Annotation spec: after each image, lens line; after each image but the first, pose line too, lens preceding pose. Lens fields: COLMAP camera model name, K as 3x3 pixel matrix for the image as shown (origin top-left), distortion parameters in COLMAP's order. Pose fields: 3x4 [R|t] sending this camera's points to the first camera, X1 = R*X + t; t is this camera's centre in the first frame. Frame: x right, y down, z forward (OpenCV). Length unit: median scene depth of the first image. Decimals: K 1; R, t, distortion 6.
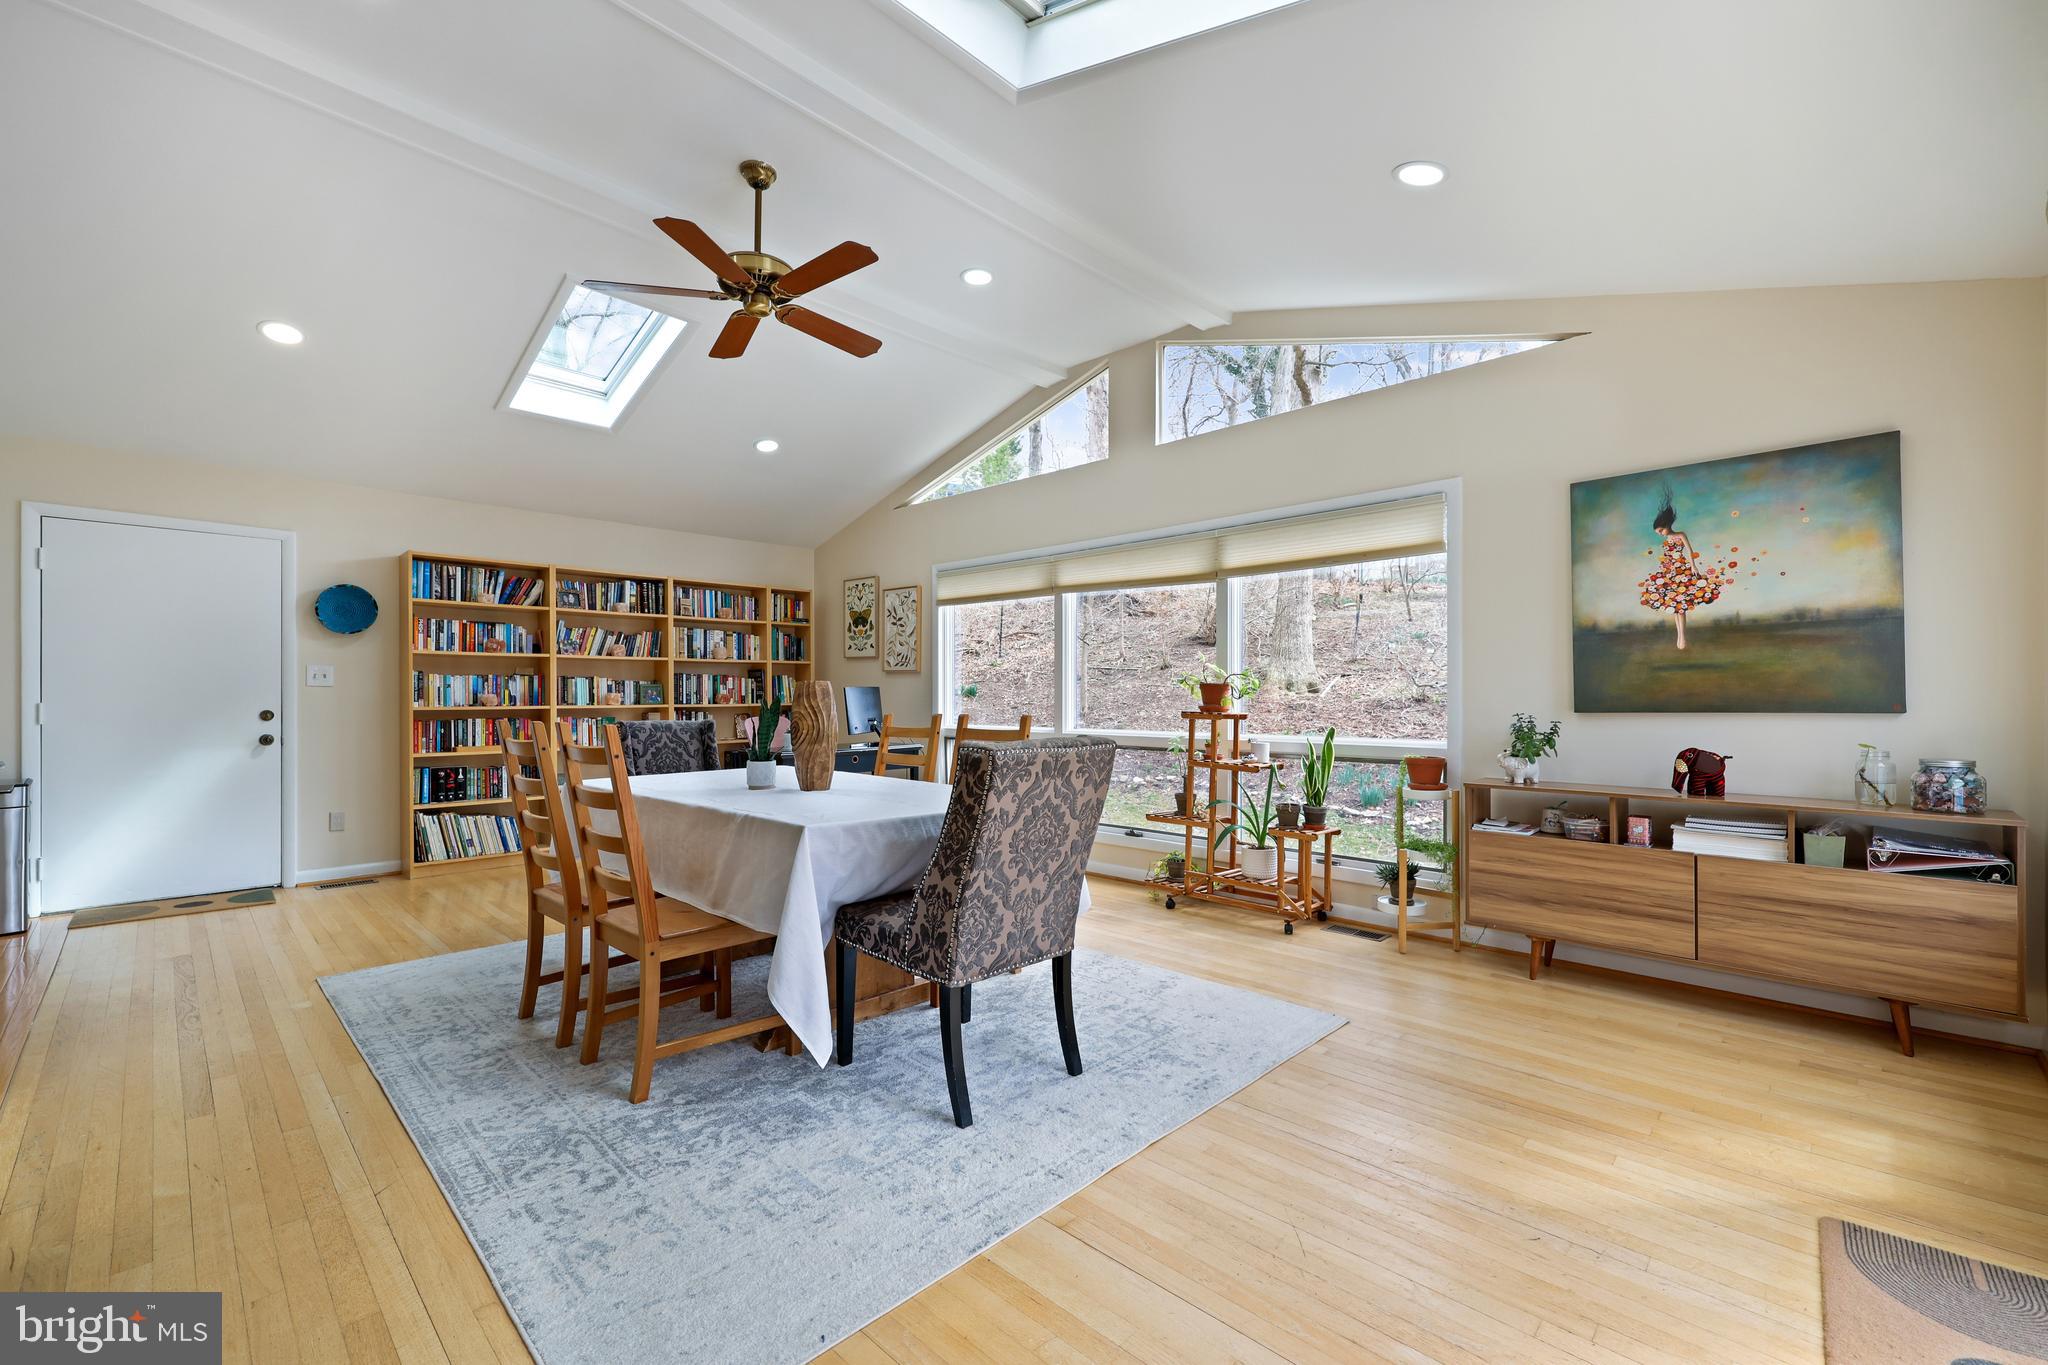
lens RADIAL K [[830.1, 0, 1024.1], [0, 830.1, 694.5], [0, 0, 1]] dist [0.001030, 0.000010]
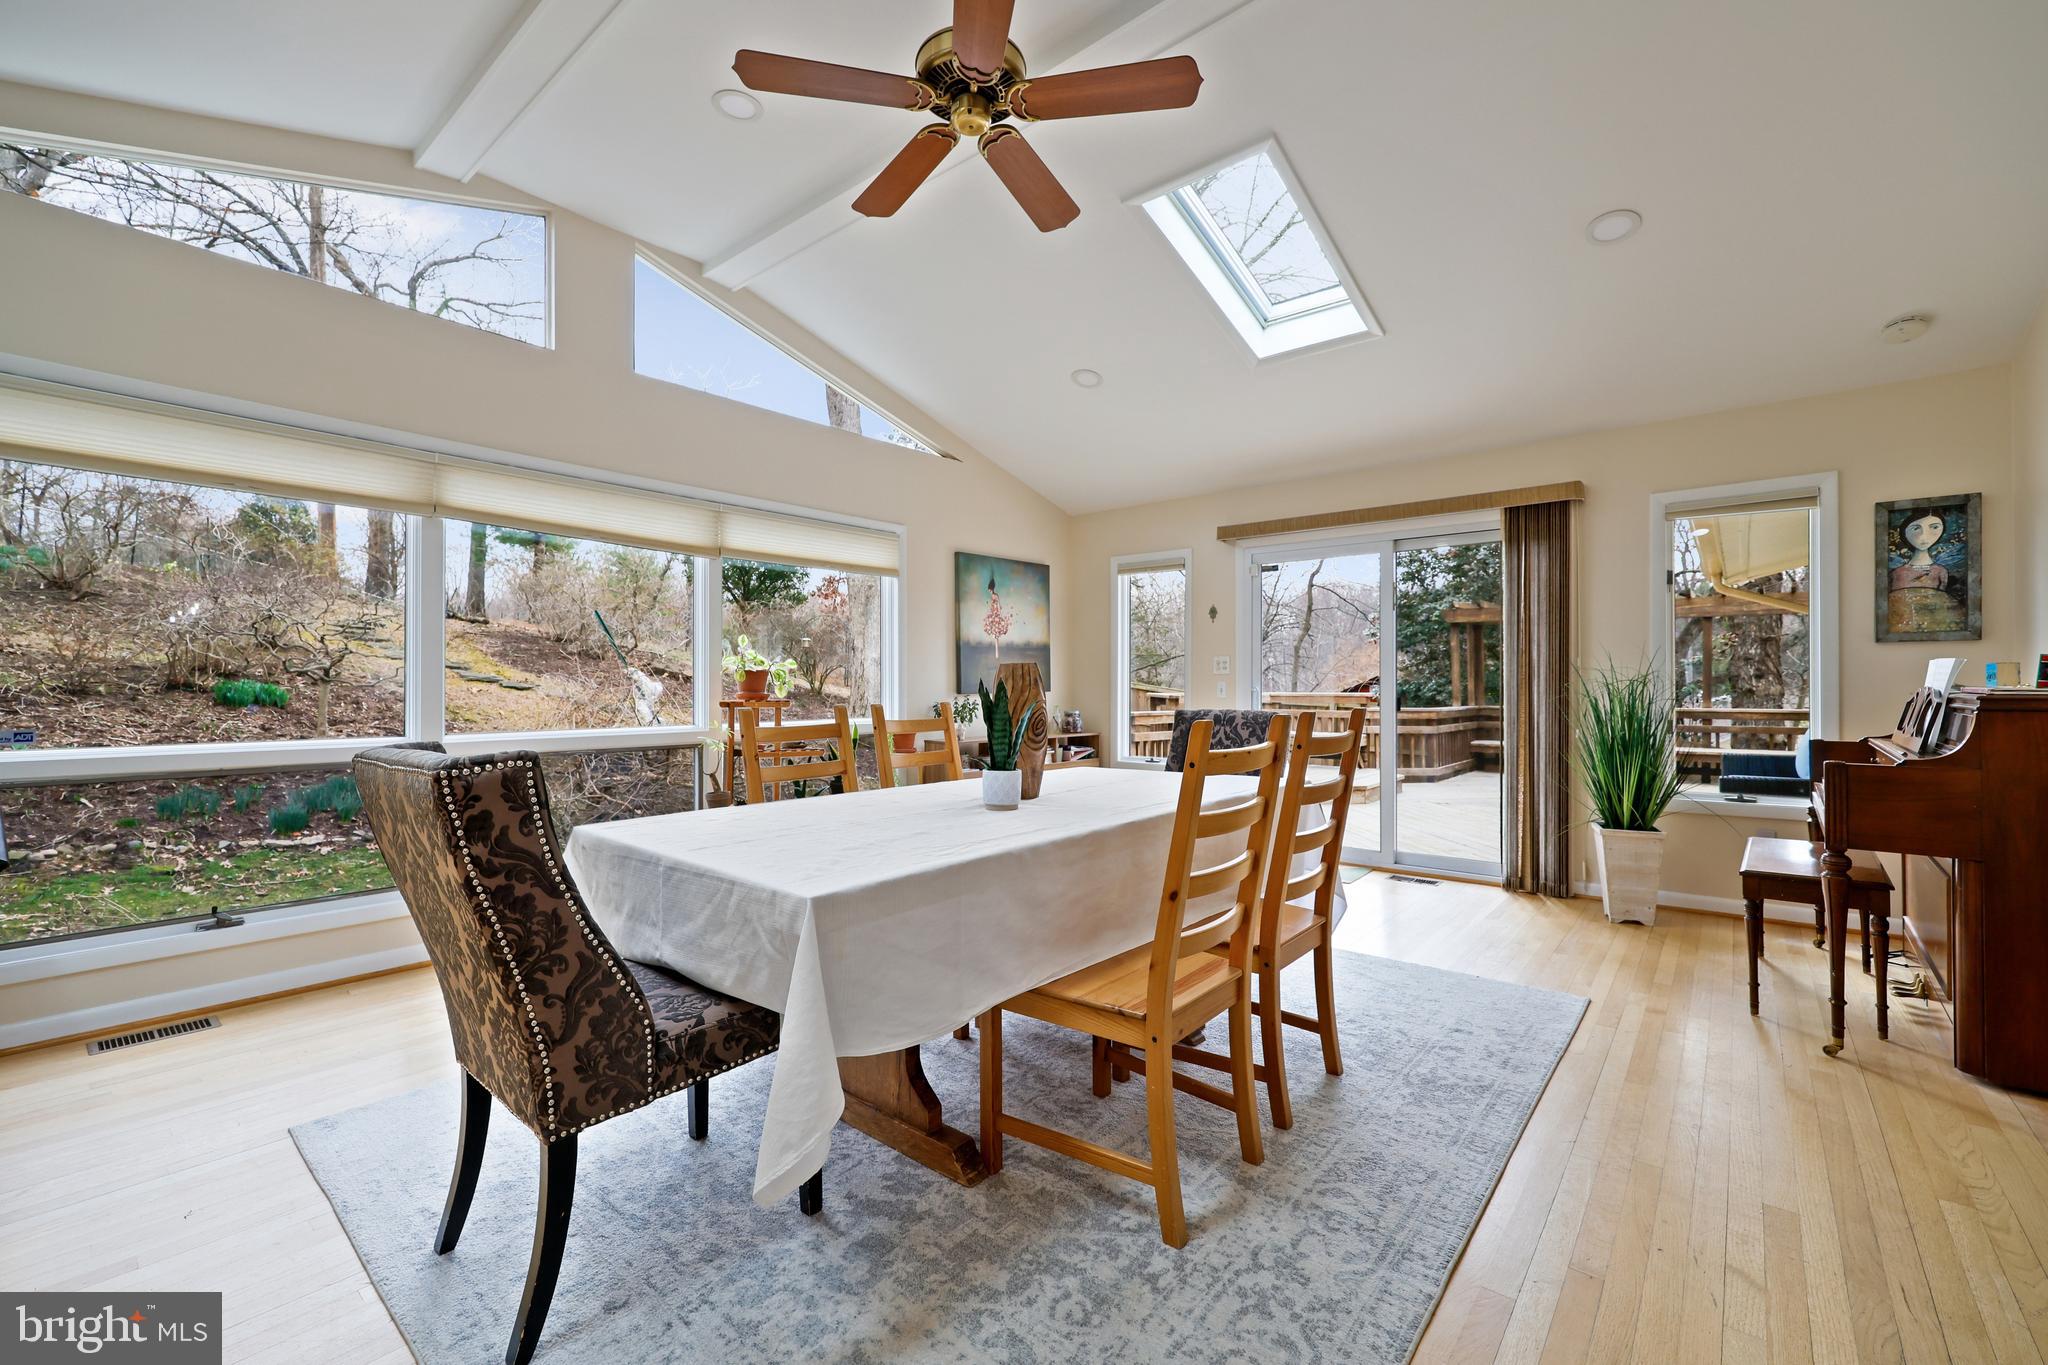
lens RADIAL K [[854.1, 0, 1039.7], [0, 854.1, 684.5], [0, 0, 1]] dist [0.010140, -0.000028]
pose [[-0.073690, 0.000523, 0.997281, -0.816452], [-0.002230, 0.999997, -0.000689, 0.003379], [-0.997279, -0.002275, -0.073688, 0.785511]]
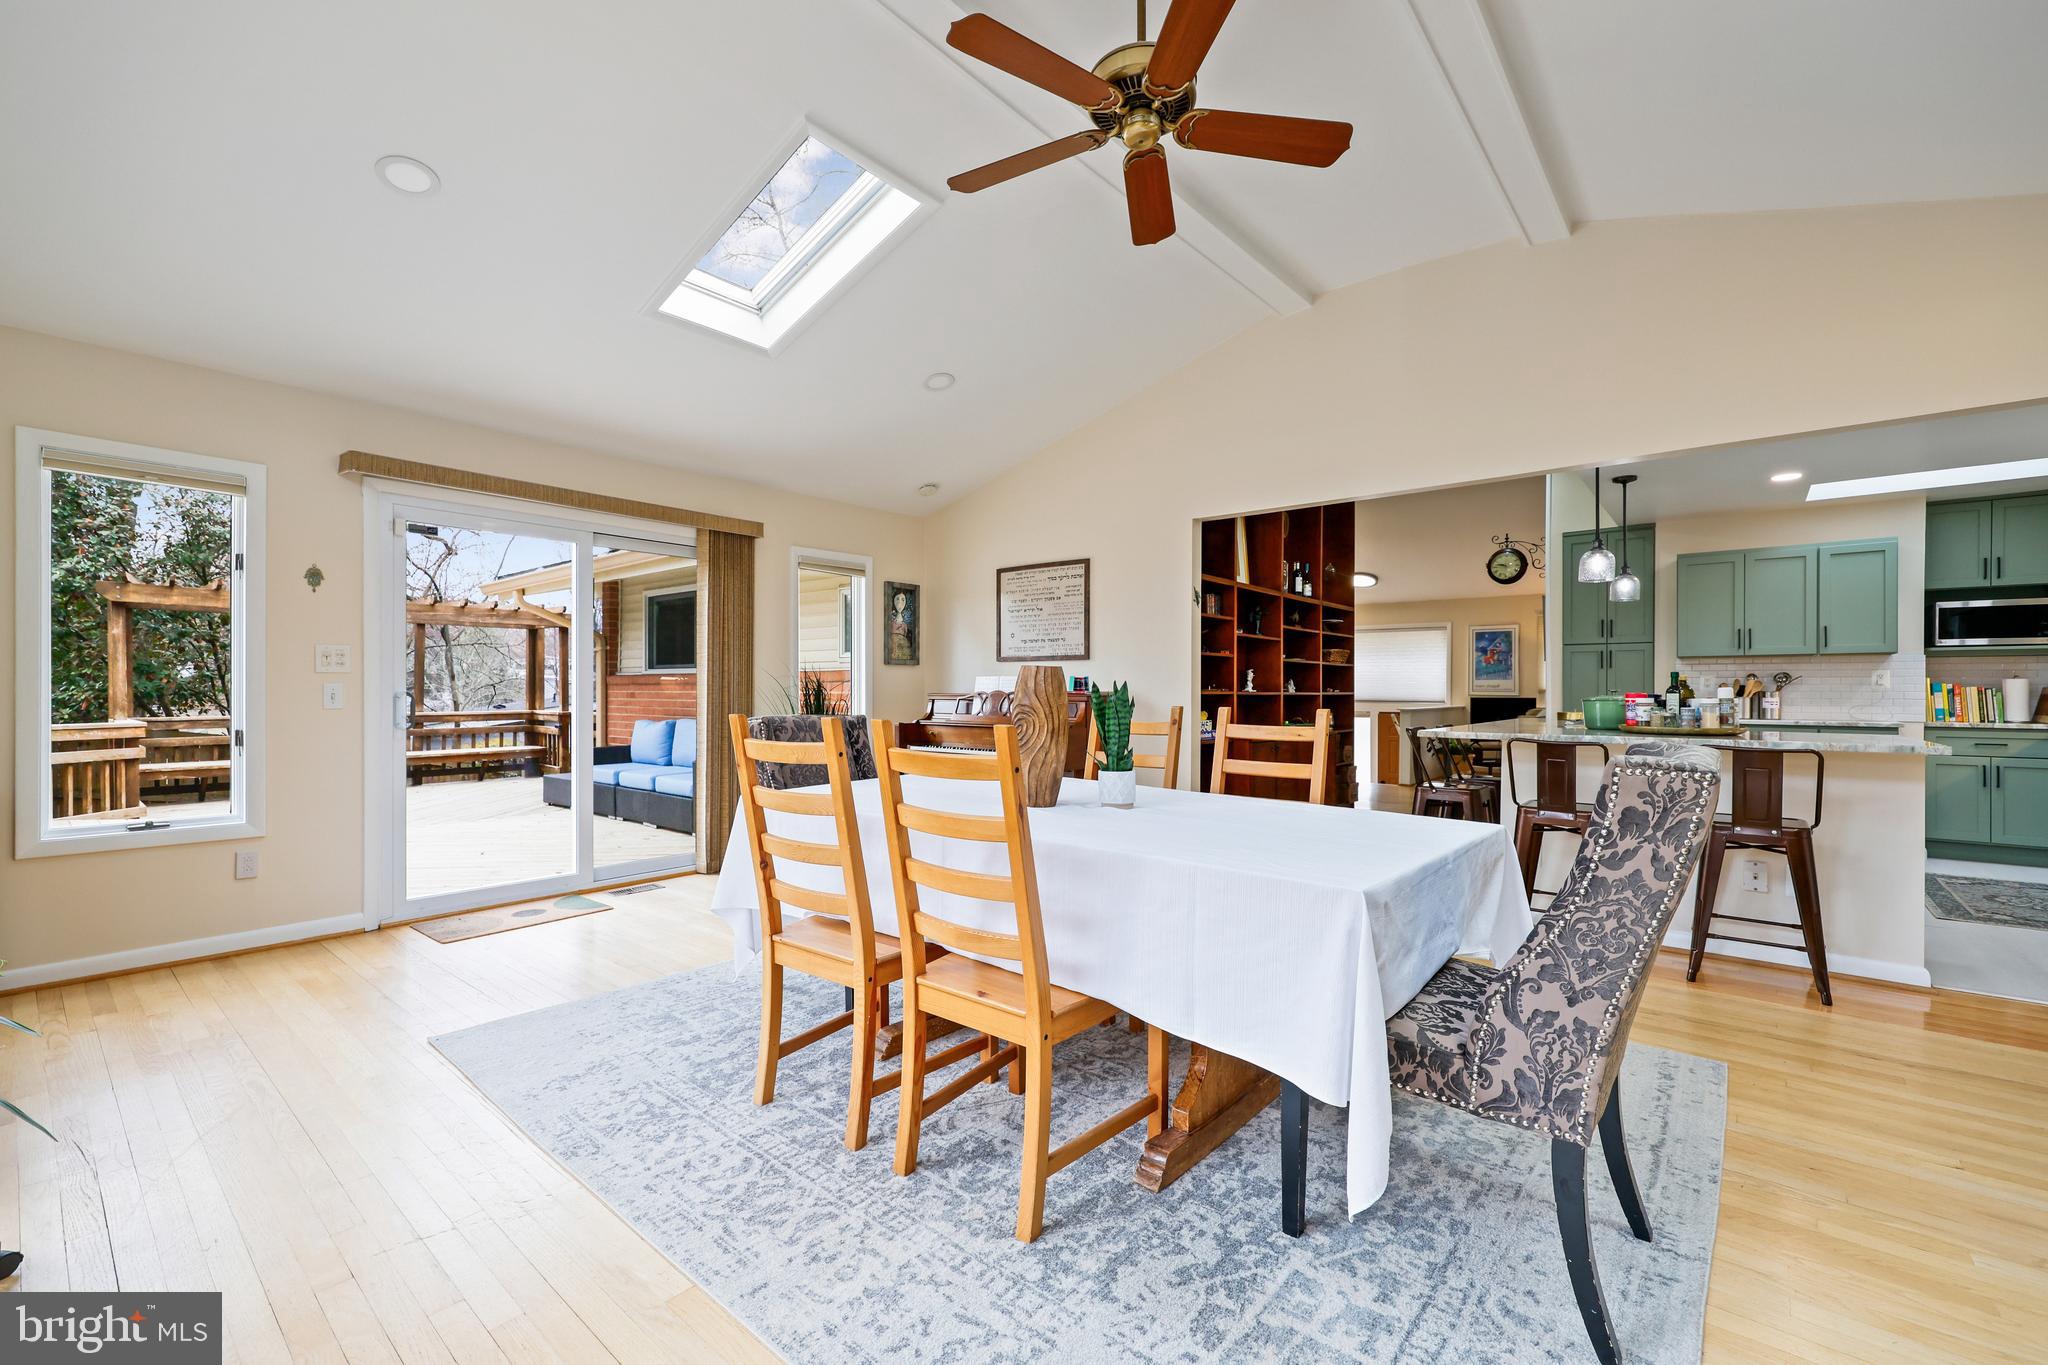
lens RADIAL K [[848.0, 0, 1029.6], [0, 848.0, 693.7], [0, 0, 1]] dist [0.001631, 0.000160]
pose [[-0.997942, 0.000765, -0.064118, -0.134860], [0.000874, 0.999998, -0.001679, 0.012041], [0.064117, -0.001732, -0.997941, 1.358024]]
